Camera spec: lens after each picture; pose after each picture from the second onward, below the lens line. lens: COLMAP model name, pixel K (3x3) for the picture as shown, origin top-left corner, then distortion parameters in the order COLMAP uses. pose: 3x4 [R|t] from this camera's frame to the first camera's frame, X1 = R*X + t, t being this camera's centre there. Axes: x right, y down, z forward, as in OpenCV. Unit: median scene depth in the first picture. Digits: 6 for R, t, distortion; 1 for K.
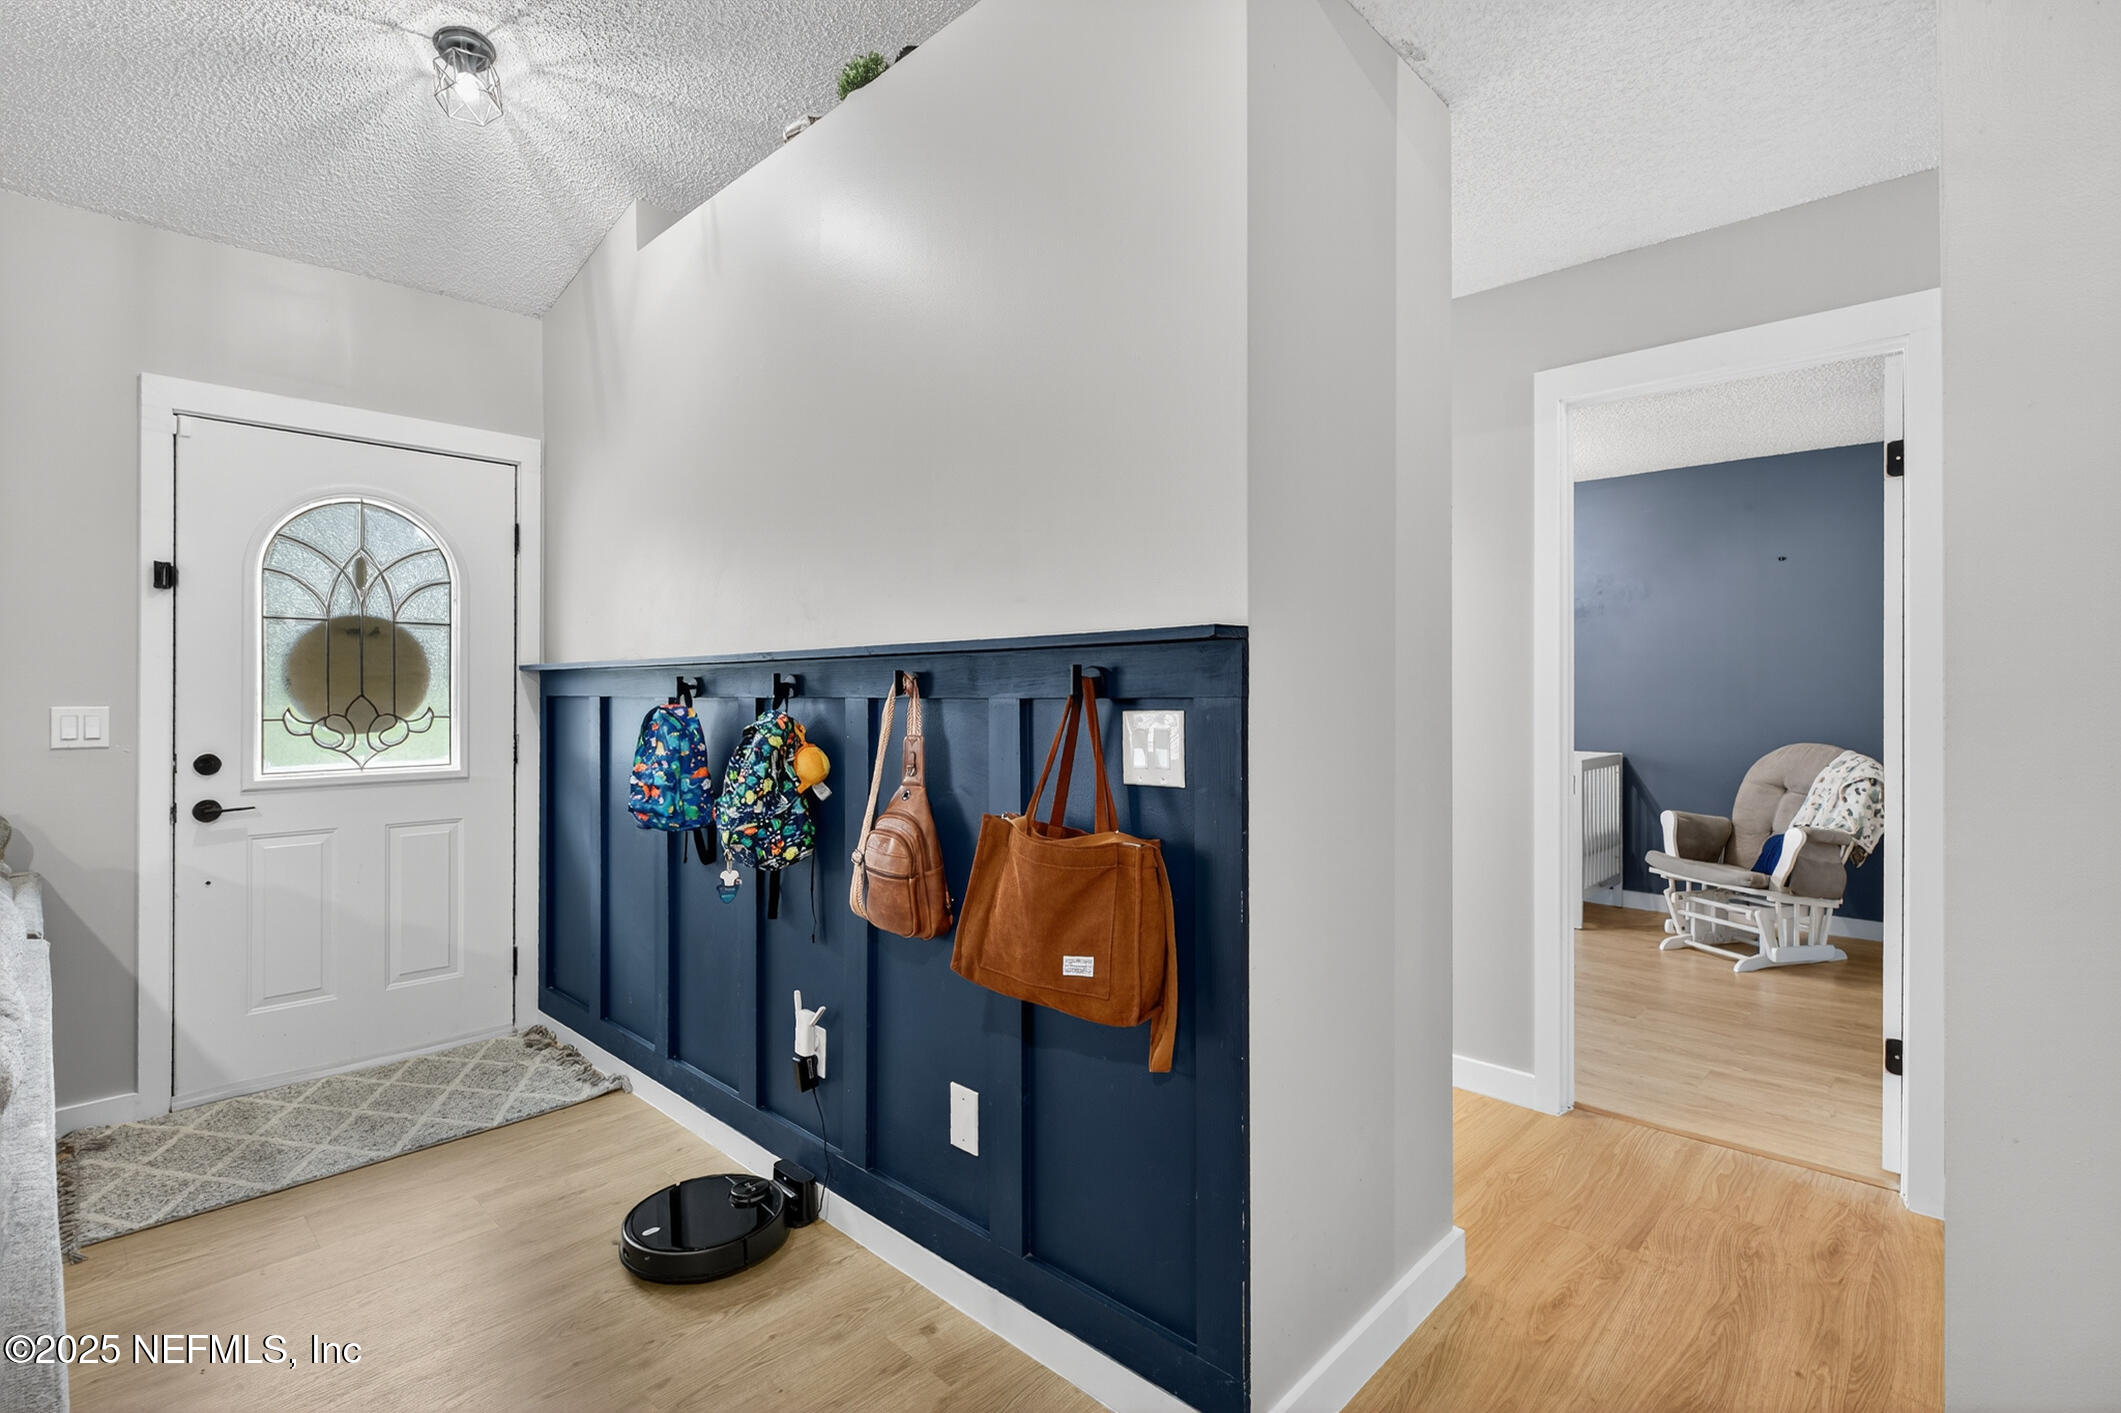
lens RADIAL K [[981.9, 0, 1053.3], [0, 981.9, 697.0], [0, 0, 1]] dist [-0.002498, -0.000358]
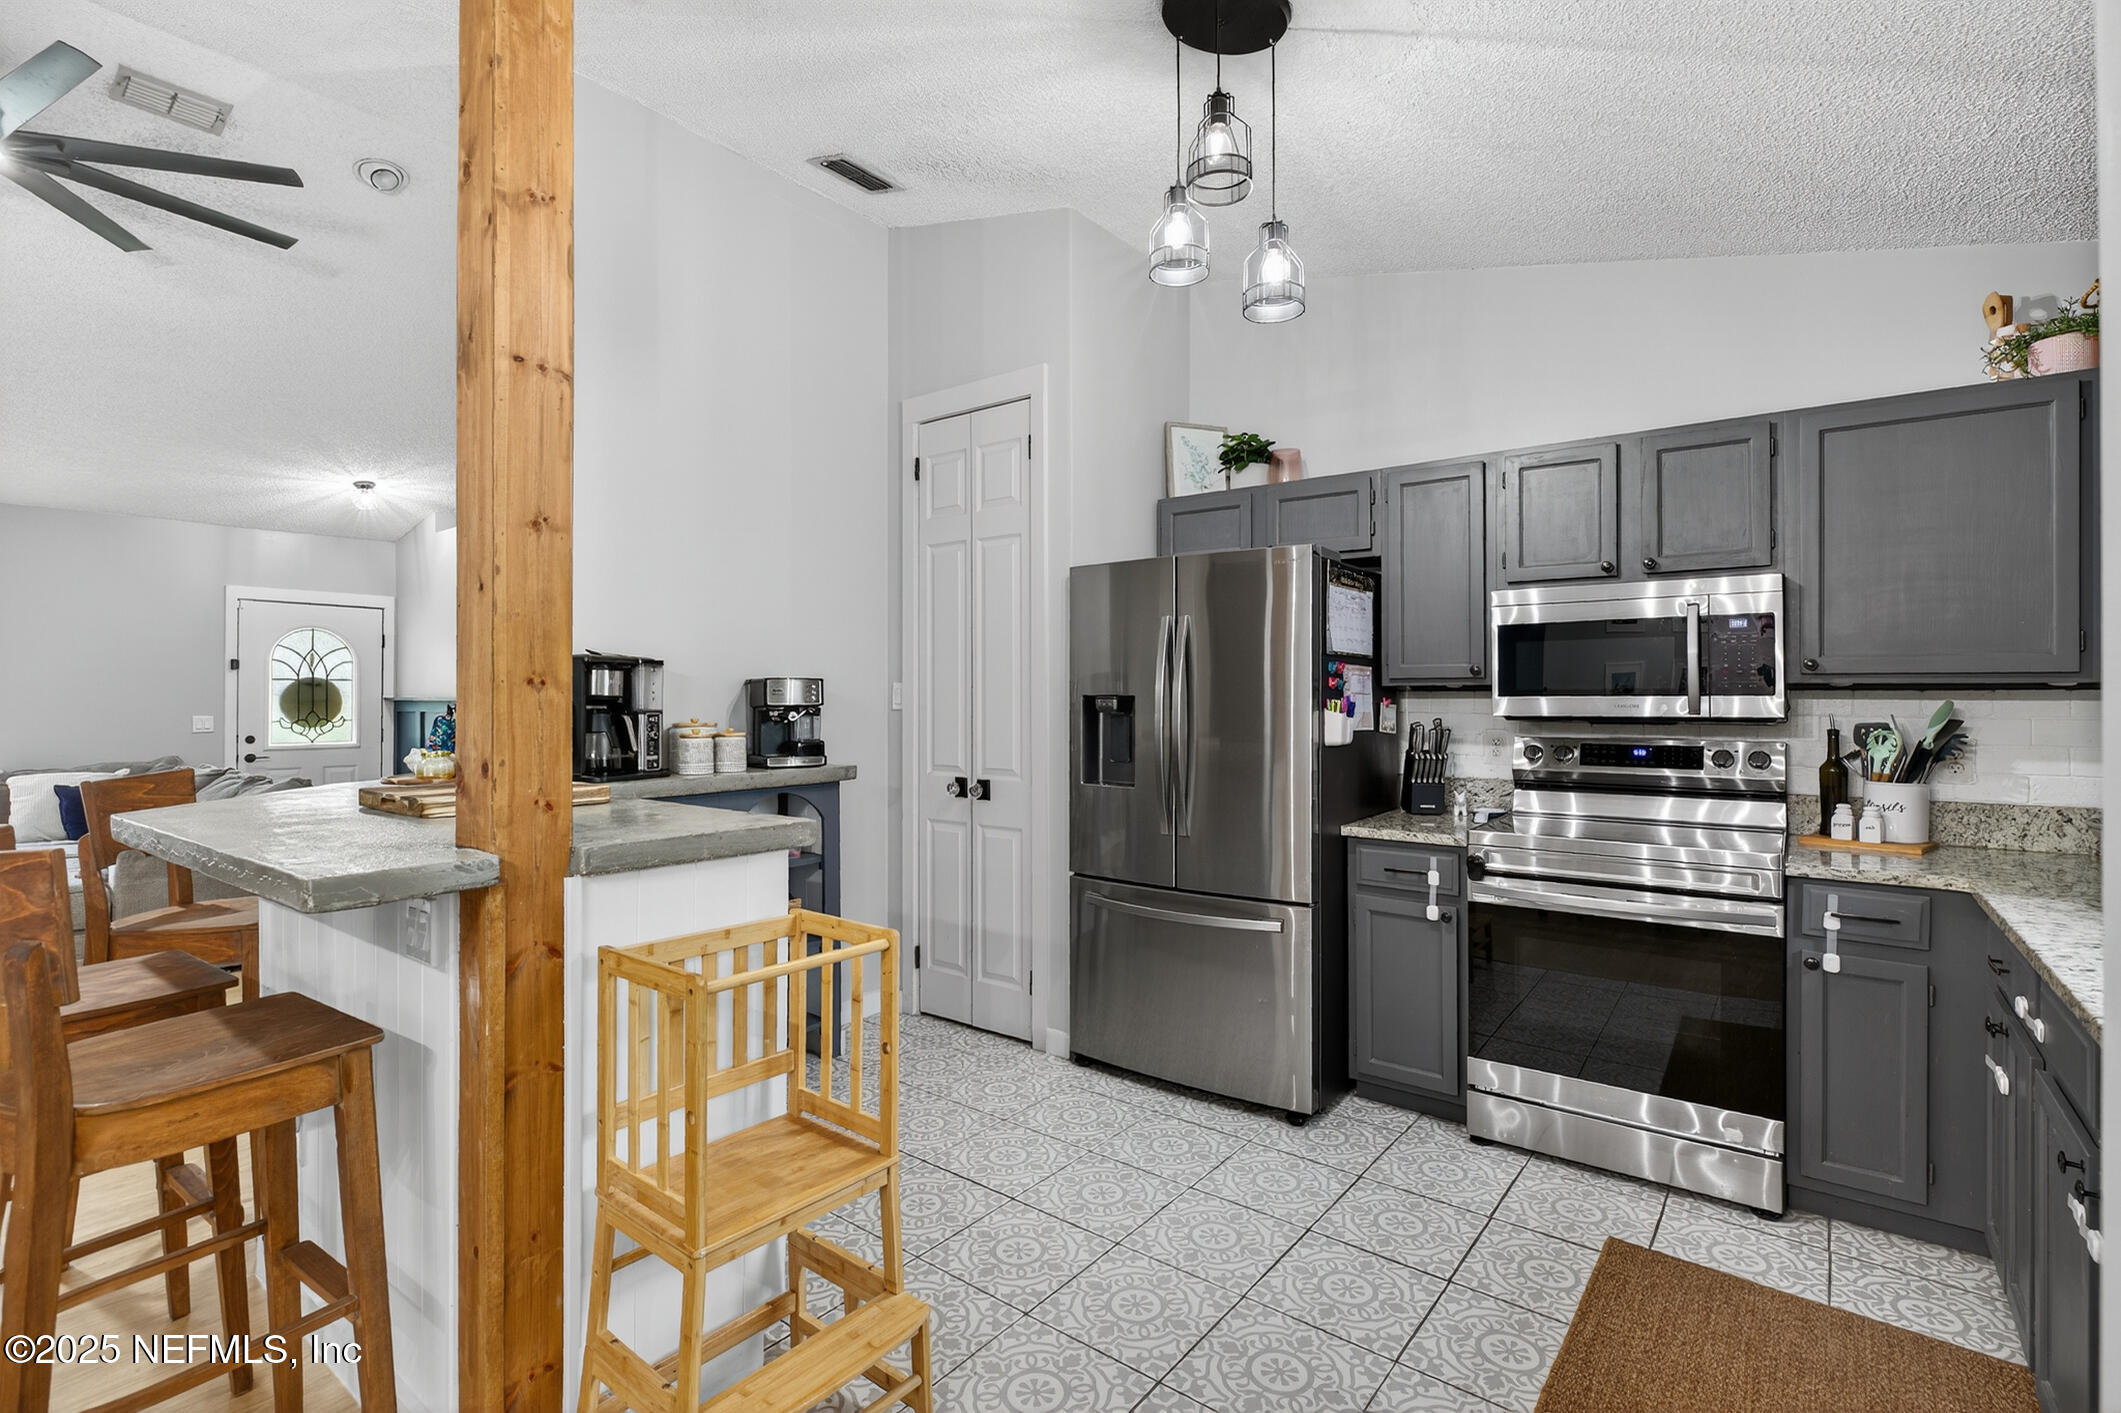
lens RADIAL K [[981.9, 0, 1070.9], [0, 981.9, 697.5], [0, 0, 1]] dist [-0.002498, -0.000358]
pose [[0.992158, 0.000581, 0.124989, 0.837575], [-0.000719, 0.999999, 0.001055, -0.039027], [-0.124988, -0.001137, 0.992158, -1.620791]]
